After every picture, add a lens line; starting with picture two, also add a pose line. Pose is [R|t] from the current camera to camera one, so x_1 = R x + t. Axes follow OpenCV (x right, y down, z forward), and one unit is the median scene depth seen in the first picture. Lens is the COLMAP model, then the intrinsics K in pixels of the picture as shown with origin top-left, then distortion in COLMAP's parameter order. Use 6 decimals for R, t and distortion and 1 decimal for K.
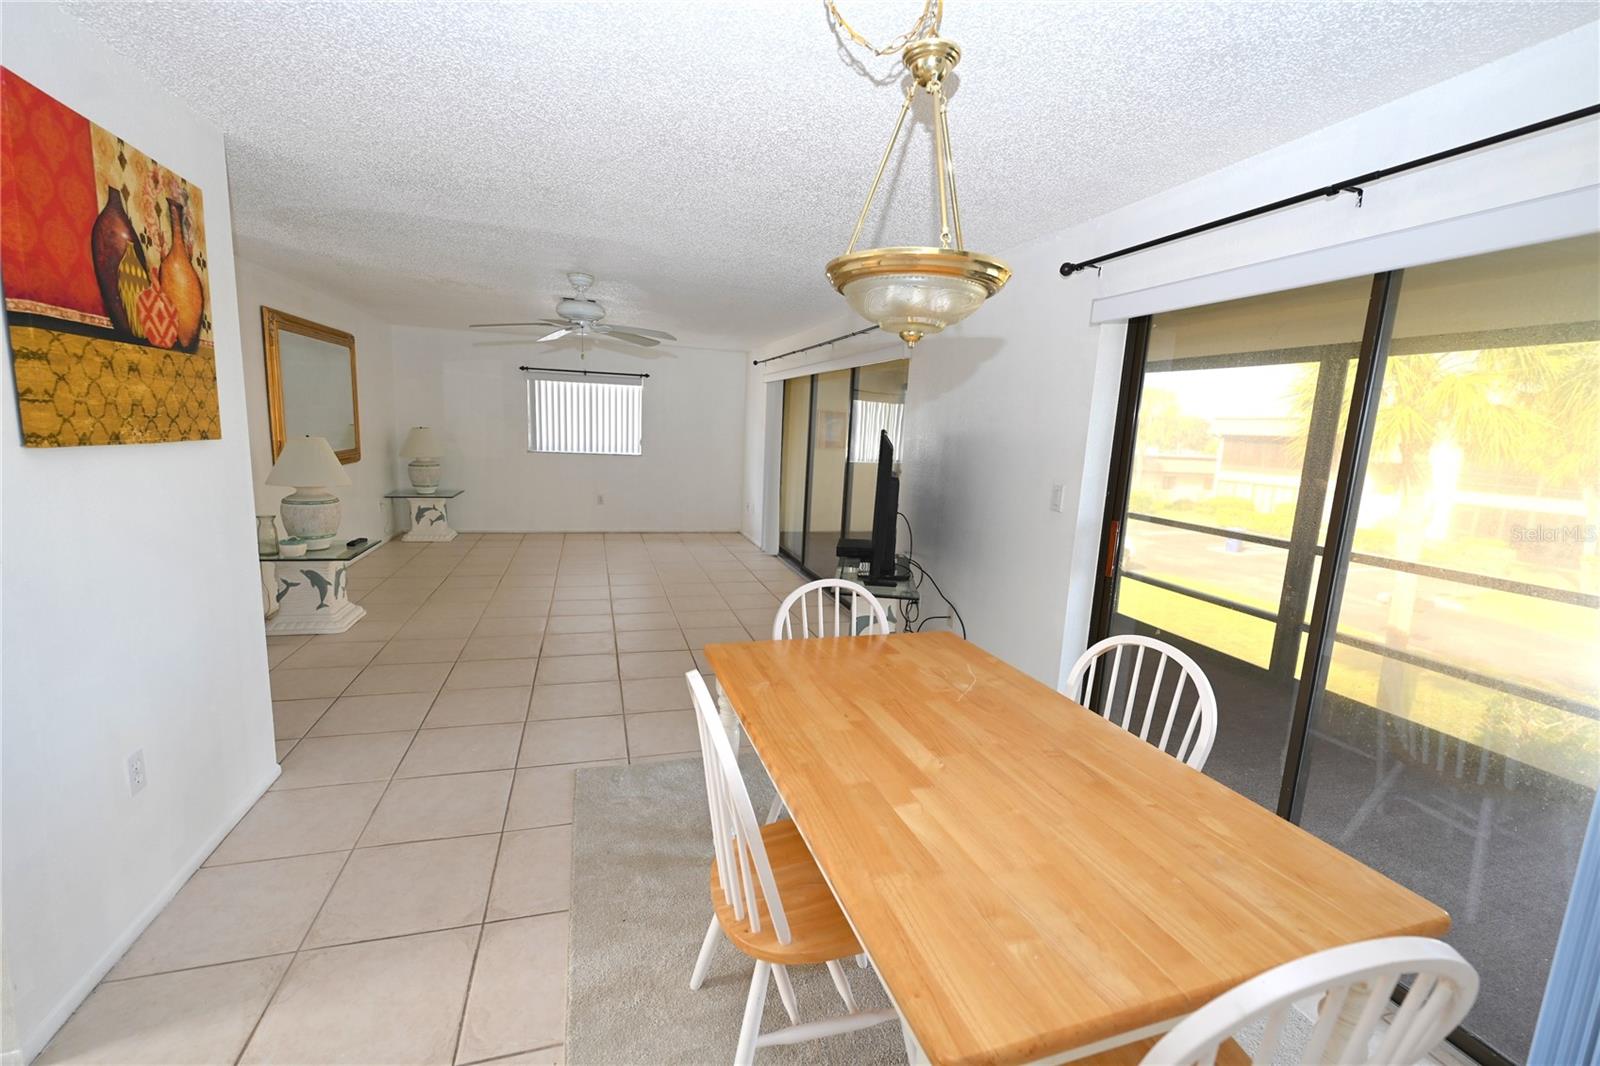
lens RADIAL K [[666.6, 0, 803.8], [0, 666.6, 535.5], [0, 0, 1]] dist [-0.001233, 0.000555]
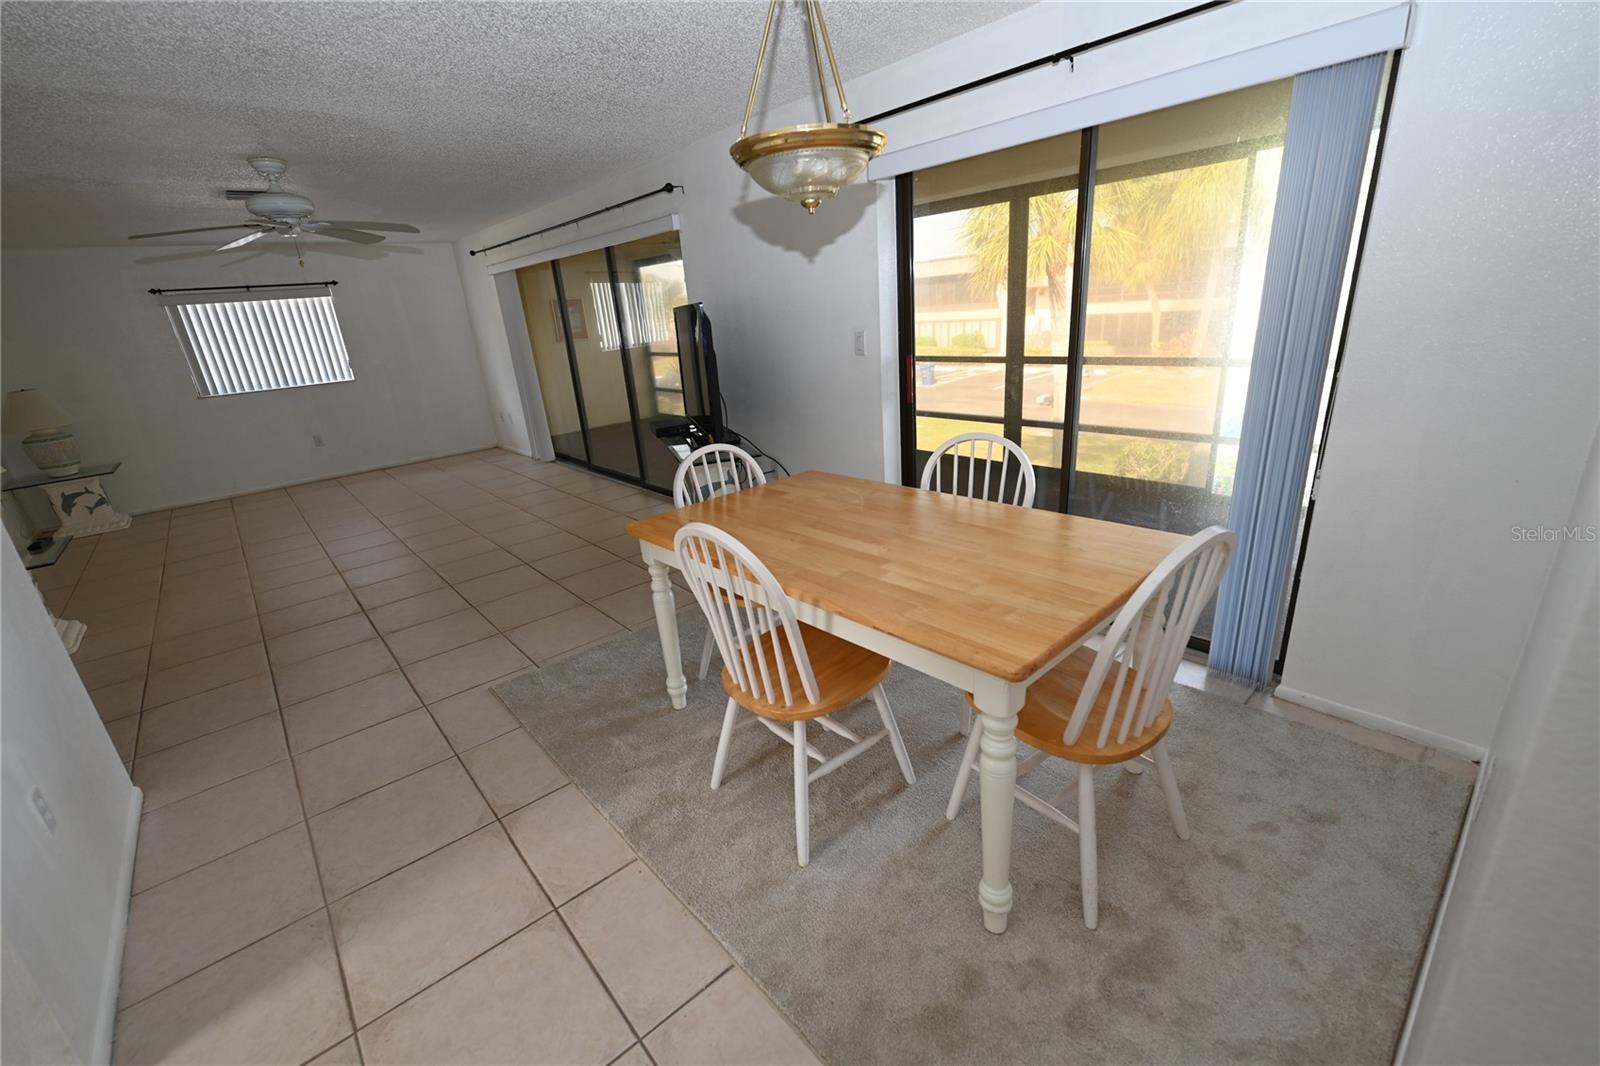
lens RADIAL K [[666.6, 0, 792.9], [0, 666.6, 535.8], [0, 0, 1]] dist [-0.001233, 0.000555]
pose [[0.911081, -0.244167, 0.332135, -0.213795], [0.184464, 0.962020, 0.201221, 0.012015], [-0.368652, -0.122062, 0.921518, -0.075678]]
